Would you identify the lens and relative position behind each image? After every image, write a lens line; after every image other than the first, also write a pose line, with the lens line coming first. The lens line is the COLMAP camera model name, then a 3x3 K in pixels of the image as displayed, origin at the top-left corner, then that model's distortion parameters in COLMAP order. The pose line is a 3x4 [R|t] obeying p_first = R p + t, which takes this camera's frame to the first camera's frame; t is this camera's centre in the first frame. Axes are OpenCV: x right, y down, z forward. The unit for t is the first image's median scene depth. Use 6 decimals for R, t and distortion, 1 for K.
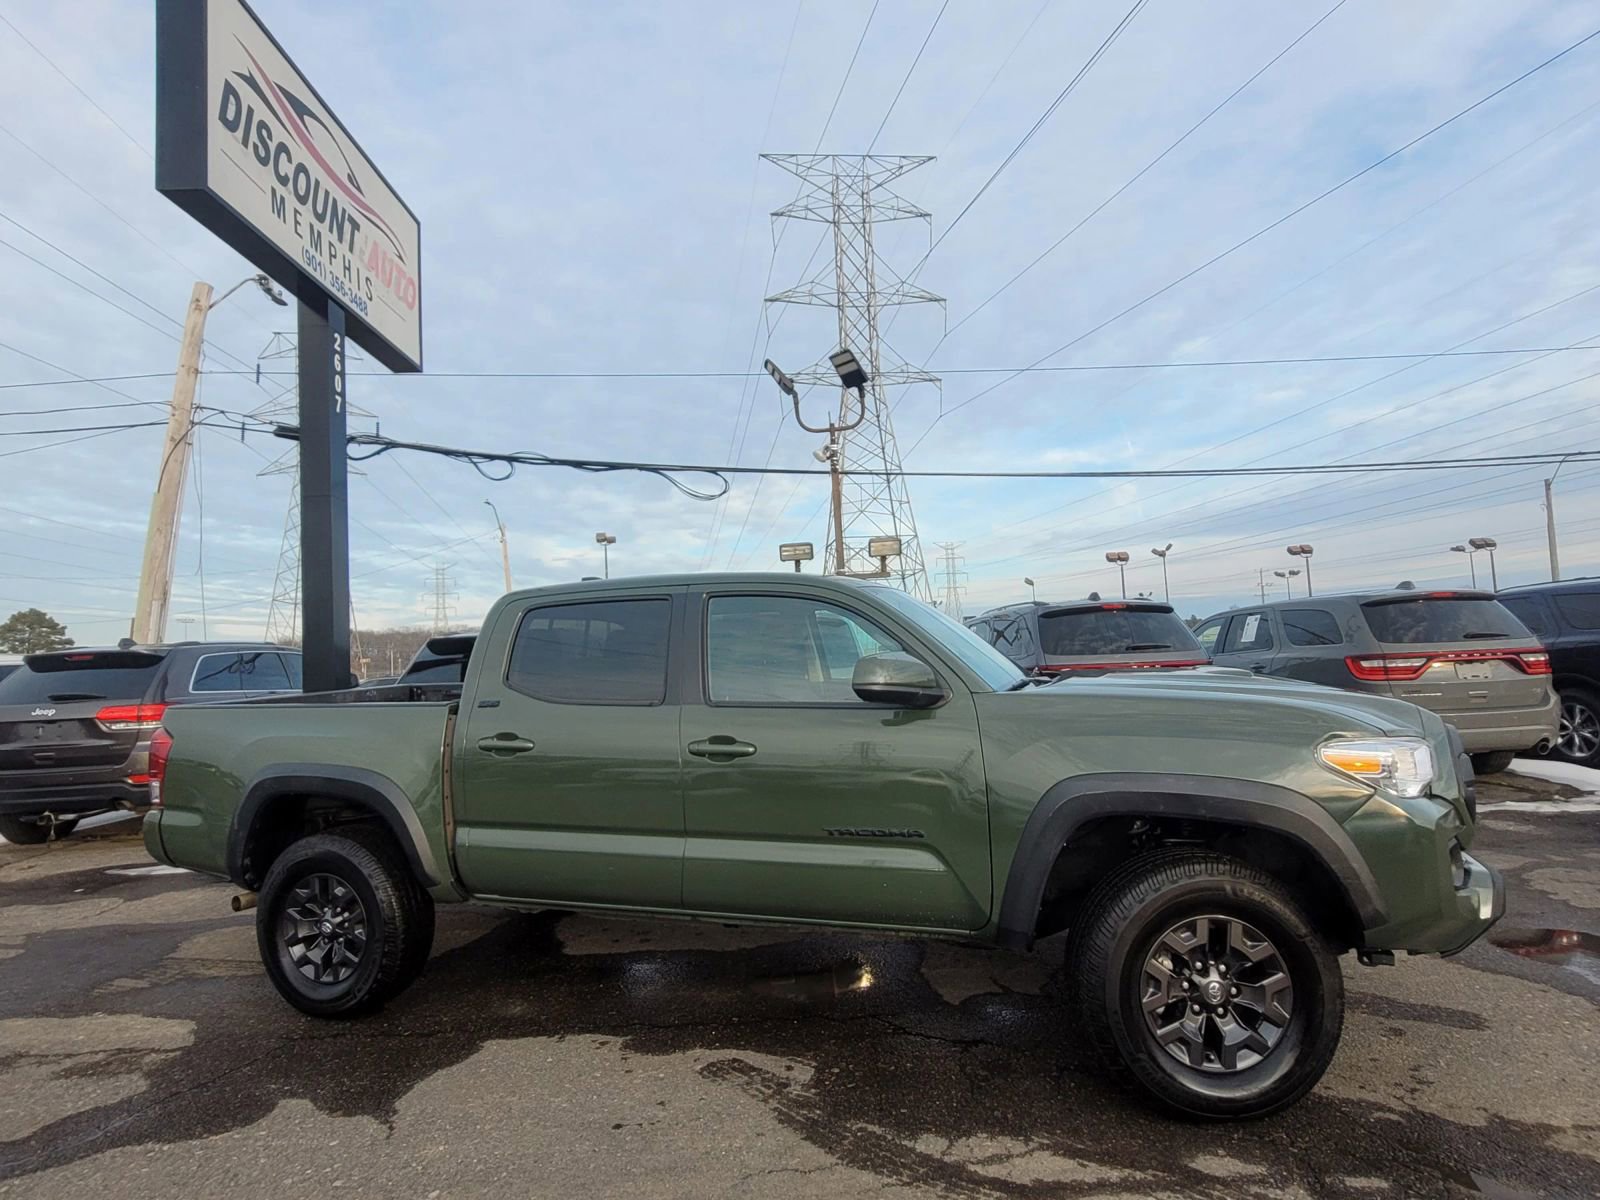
lens RADIAL K [[848.2, 0, 795.7], [0, 848.2, 609.5], [0, 0, 1]] dist [0.027458, -0.019124]
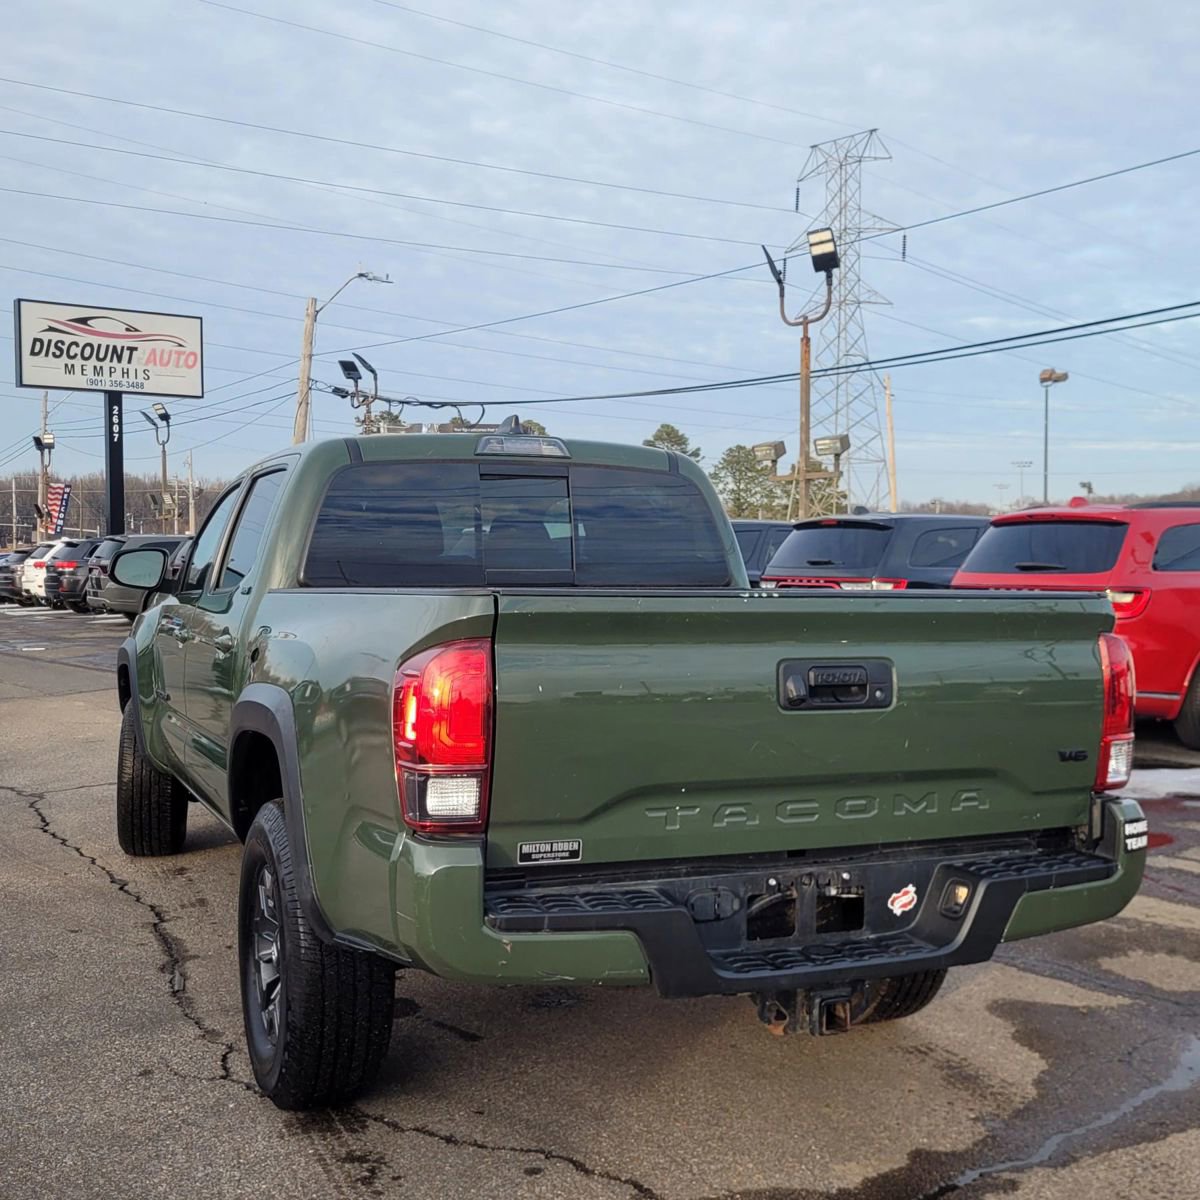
lens RADIAL K [[1378.4, 0, 591.5], [0, 1378.4, 604.3], [0, 0, 1]] dist [0.029513, 0.033130]
pose [[0.581832, 0.070790, -0.810222, 3.254783], [0.026082, 0.994068, 0.105584, -0.151591], [0.812891, -0.082565, 0.576534, -0.152967]]
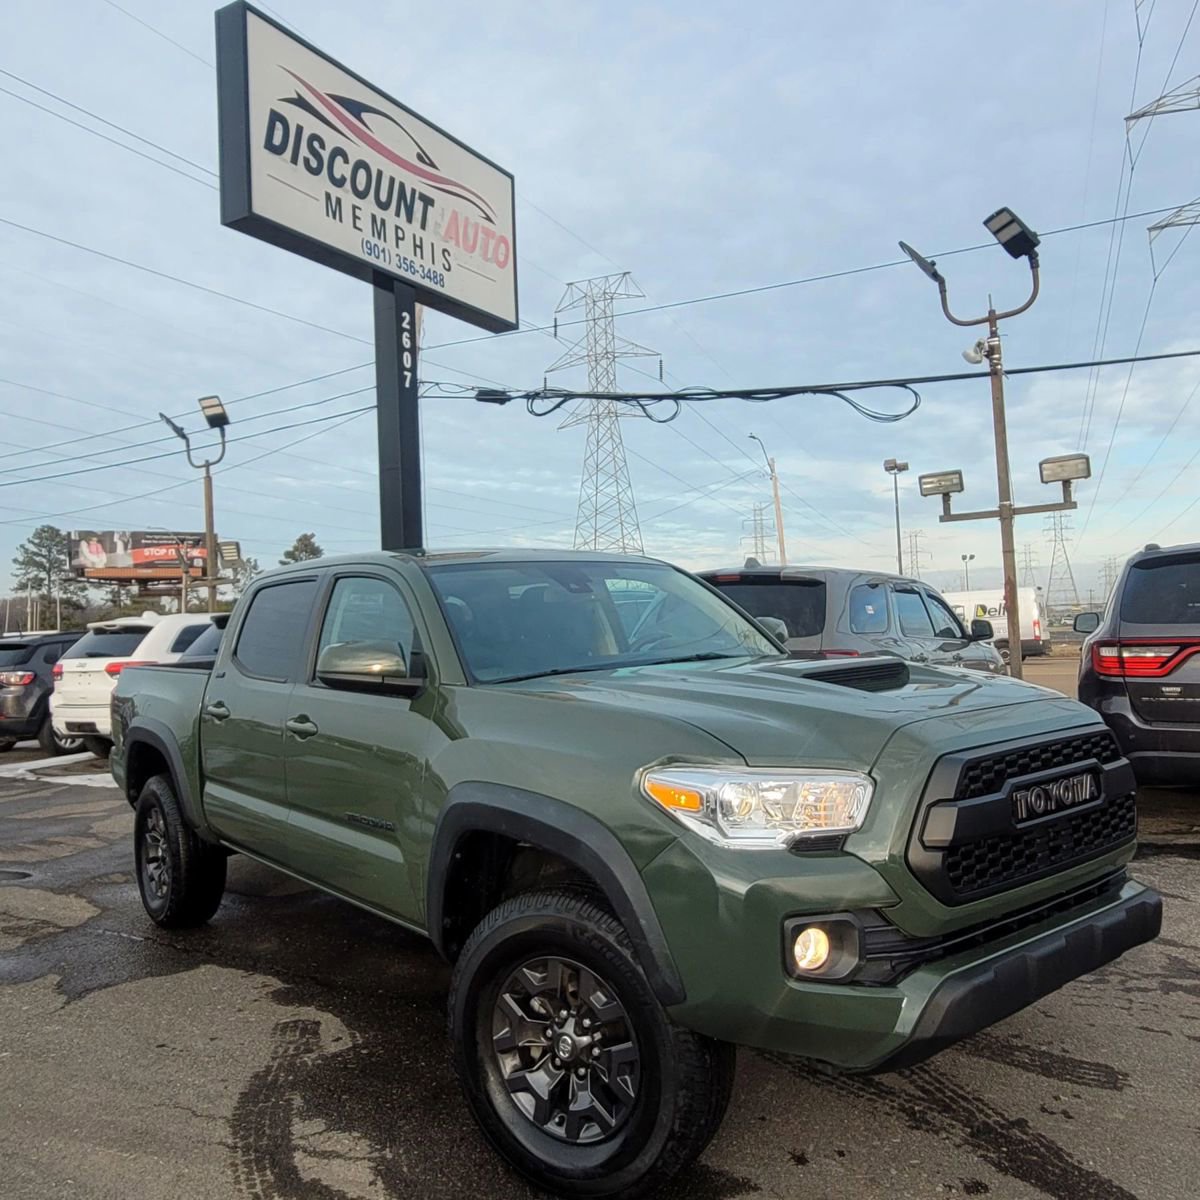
lens RADIAL K [[1003.6, 0, 600.0], [0, 1003.6, 600.0], [0, 0, 1]] dist [0.000313, 0.018887]
pose [[0.848148, -0.005150, -0.529734, 0.319226], [0.031844, 0.998640, 0.041276, -0.011591], [0.528801, -0.051877, 0.847159, 0.058725]]
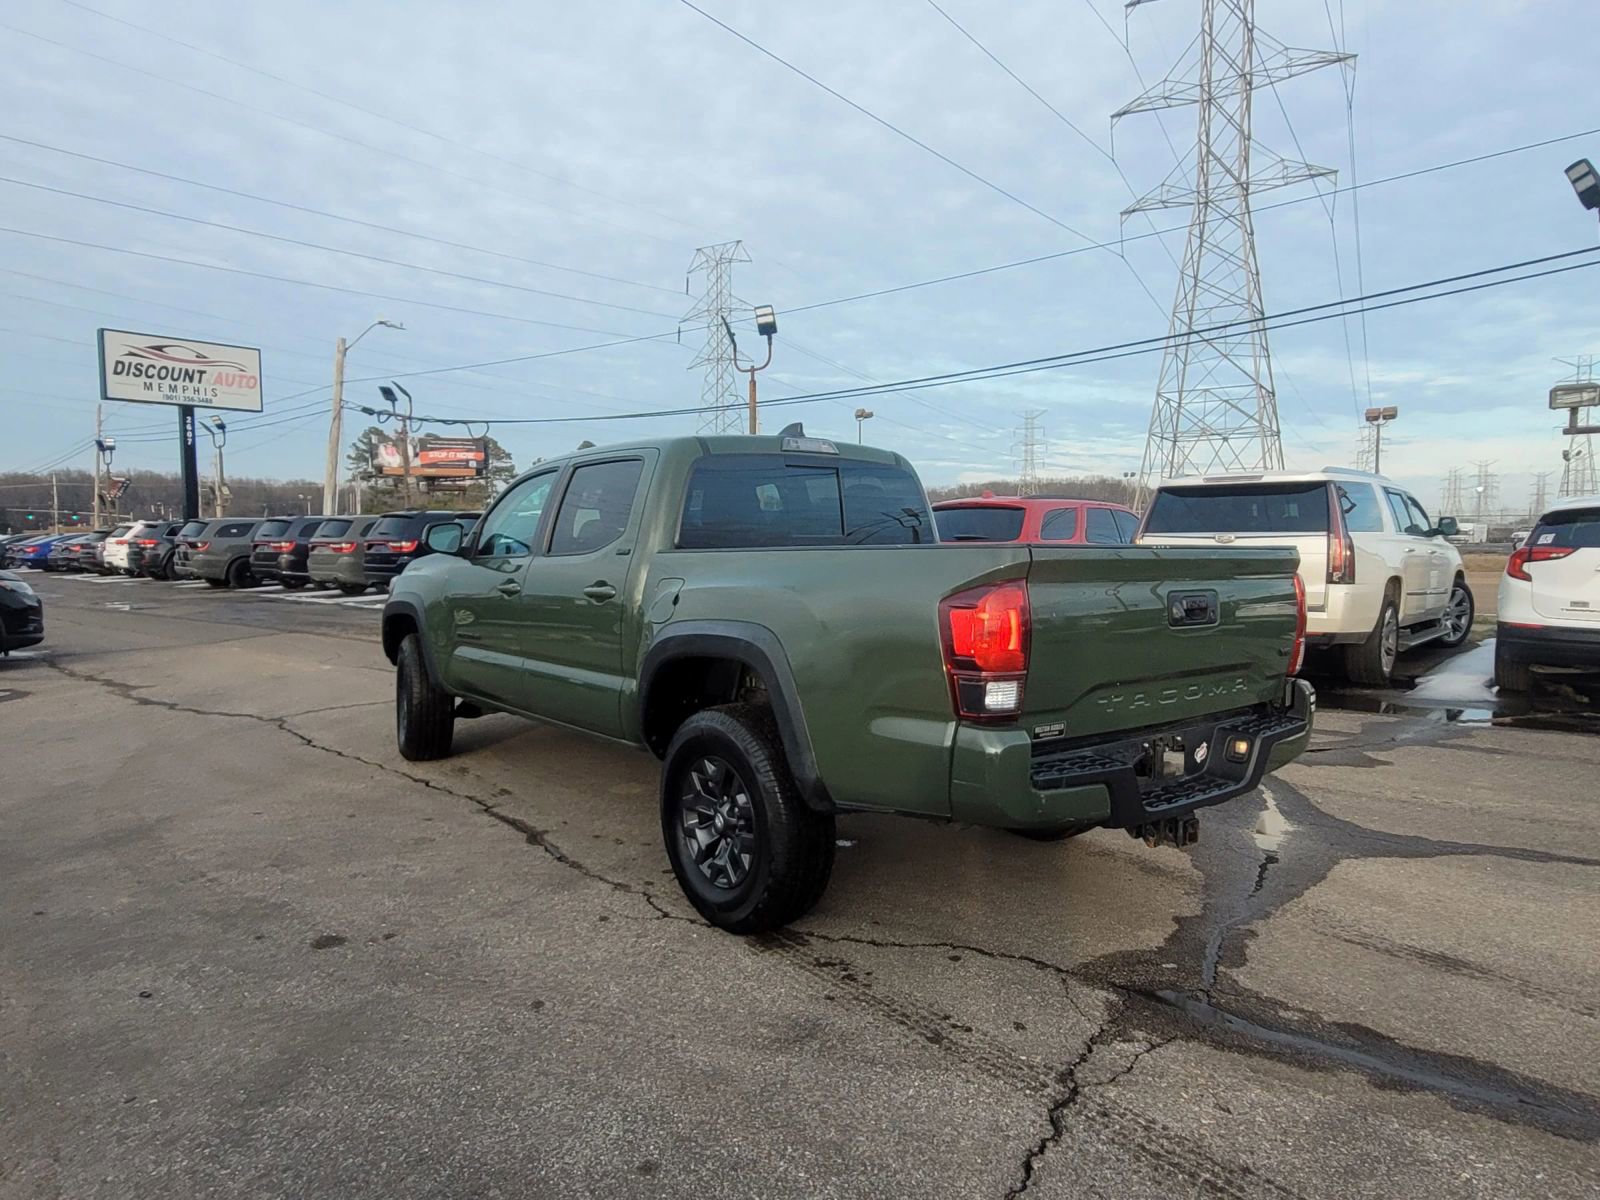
lens RADIAL K [[957.9, 0, 764.9], [0, 957.9, 593.7], [0, 0, 1]] dist [0.019982, -0.002914]
pose [[0.758873, 0.079653, -0.646350, 3.128851], [0.012527, 0.990523, 0.136775, -0.149073], [0.651119, -0.111892, 0.750683, -0.262793]]
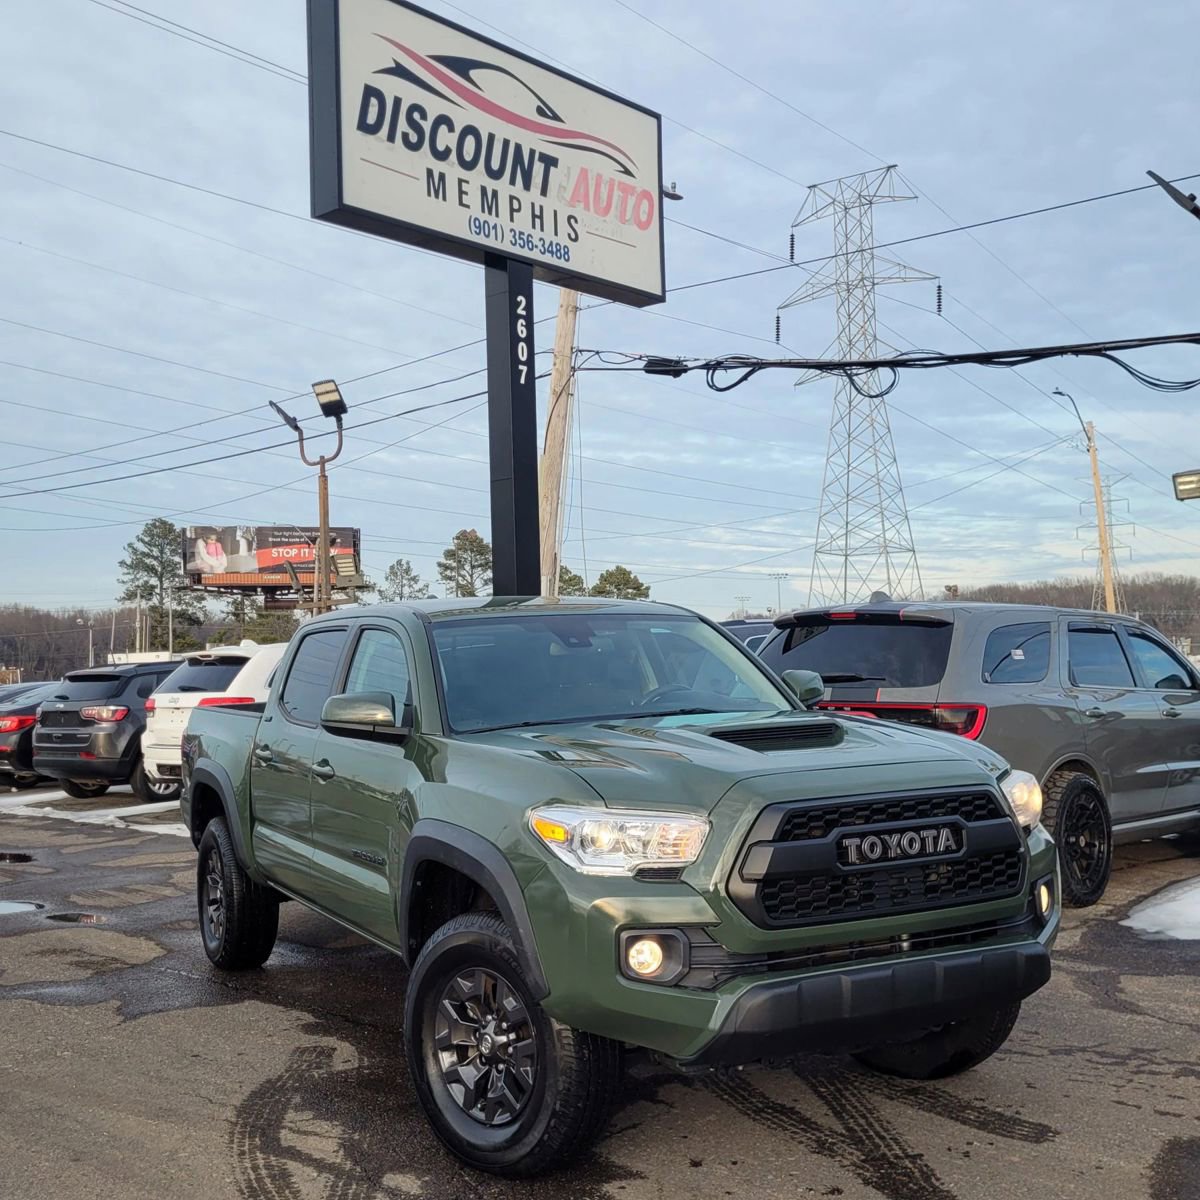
lens RADIAL K [[1378.4, 0, 591.5], [0, 1378.4, 604.3], [0, 0, 1]] dist [0.029513, 0.033130]
pose [[0.725939, -0.006228, -0.687731, 0.516932], [0.034230, 0.999047, 0.027085, -0.033624], [0.686907, -0.043204, 0.725460, -0.022620]]
